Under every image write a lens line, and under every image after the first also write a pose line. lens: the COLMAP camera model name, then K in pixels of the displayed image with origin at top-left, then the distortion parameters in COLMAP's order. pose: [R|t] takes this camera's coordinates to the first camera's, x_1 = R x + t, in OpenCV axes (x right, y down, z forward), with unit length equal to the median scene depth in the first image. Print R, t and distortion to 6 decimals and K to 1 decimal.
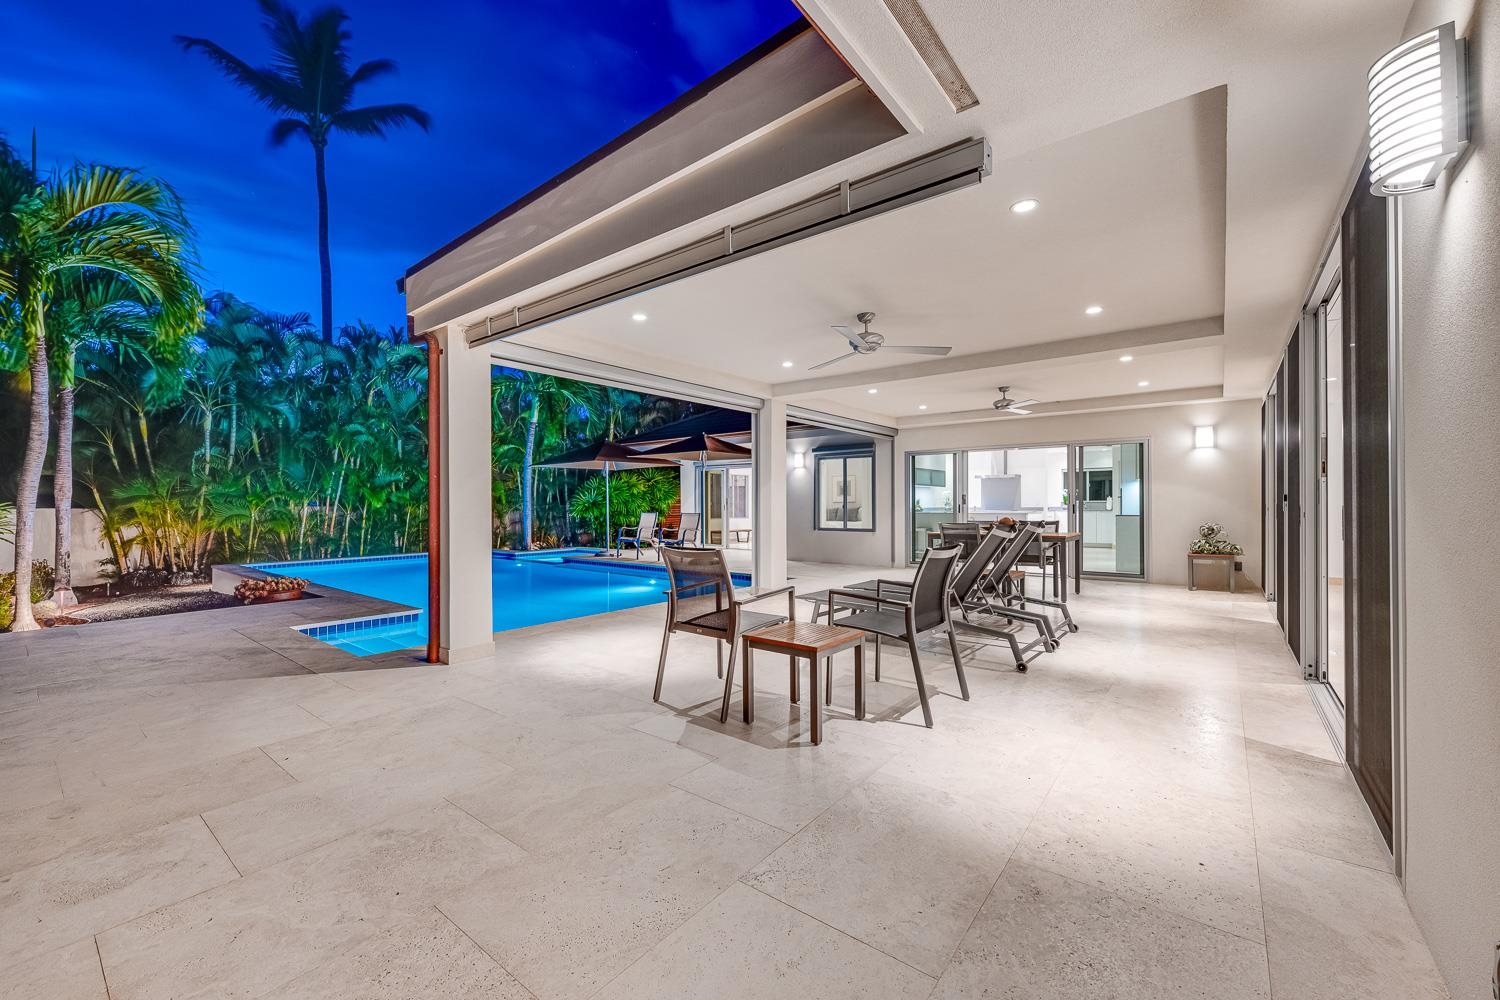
lens RADIAL K [[599.8, 0, 746.6], [0, 599.8, 497.5], [0, 0, 1]] dist [-0.000461, 0.000115]
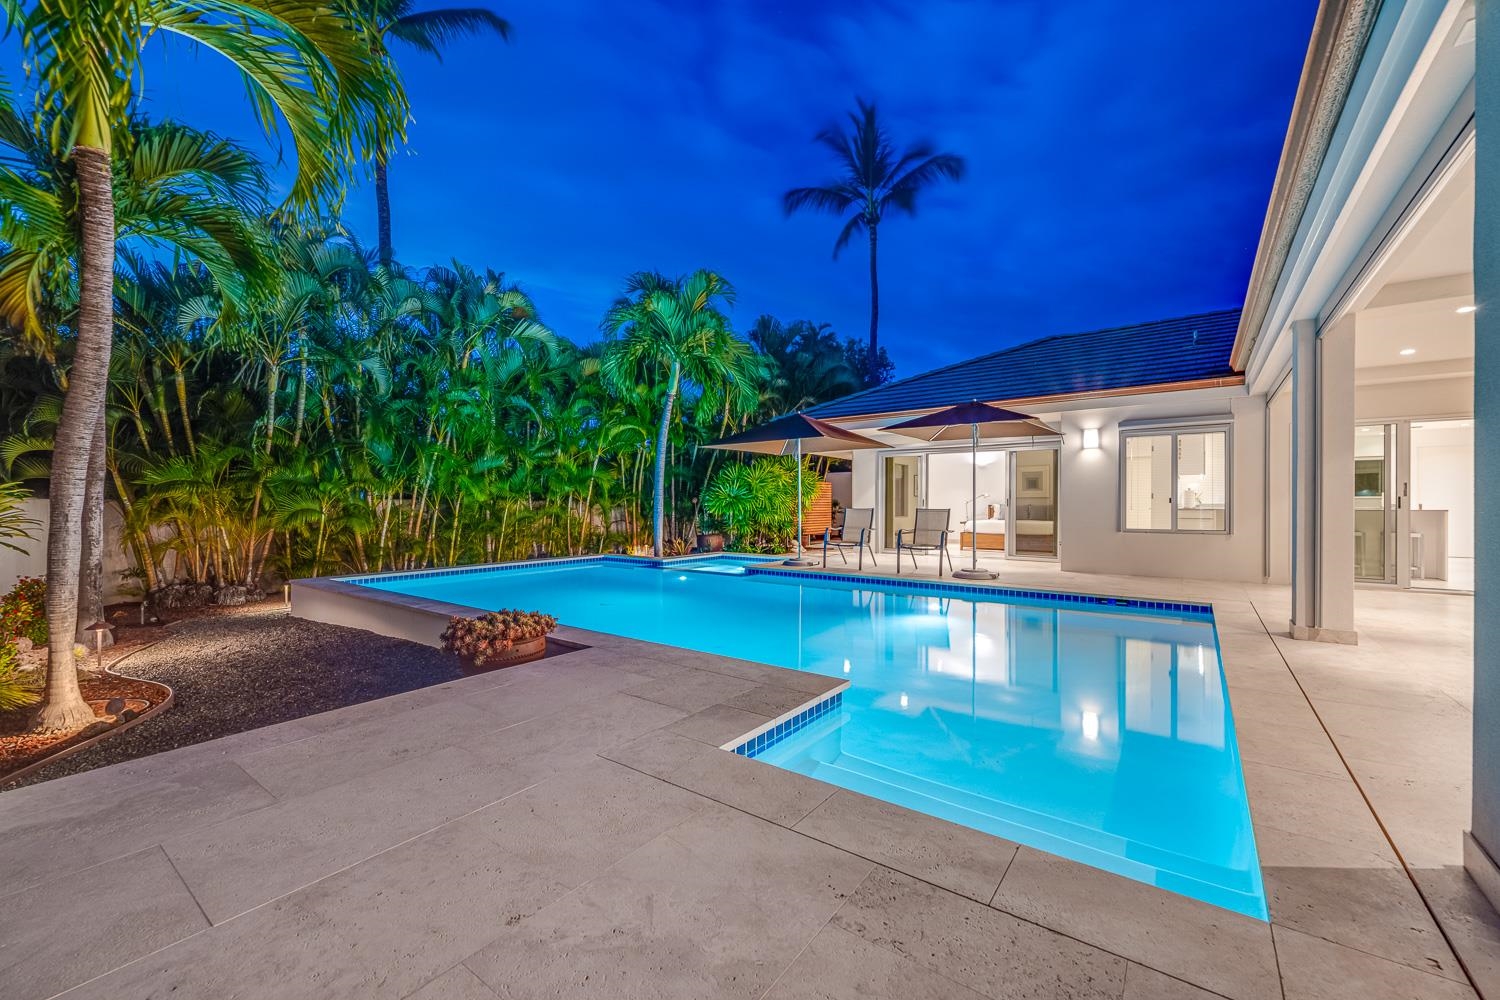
lens RADIAL K [[602.6, 0, 750.0], [0, 602.6, 500.0], [0, 0, 1]] dist [0.000743, 0.000035]
pose [[0.999439, 0.003999, 0.033247, -0.333677], [-0.004098, 0.999987, 0.002909, 0.013168], [-0.033235, -0.003044, 0.999443, 0.242465]]
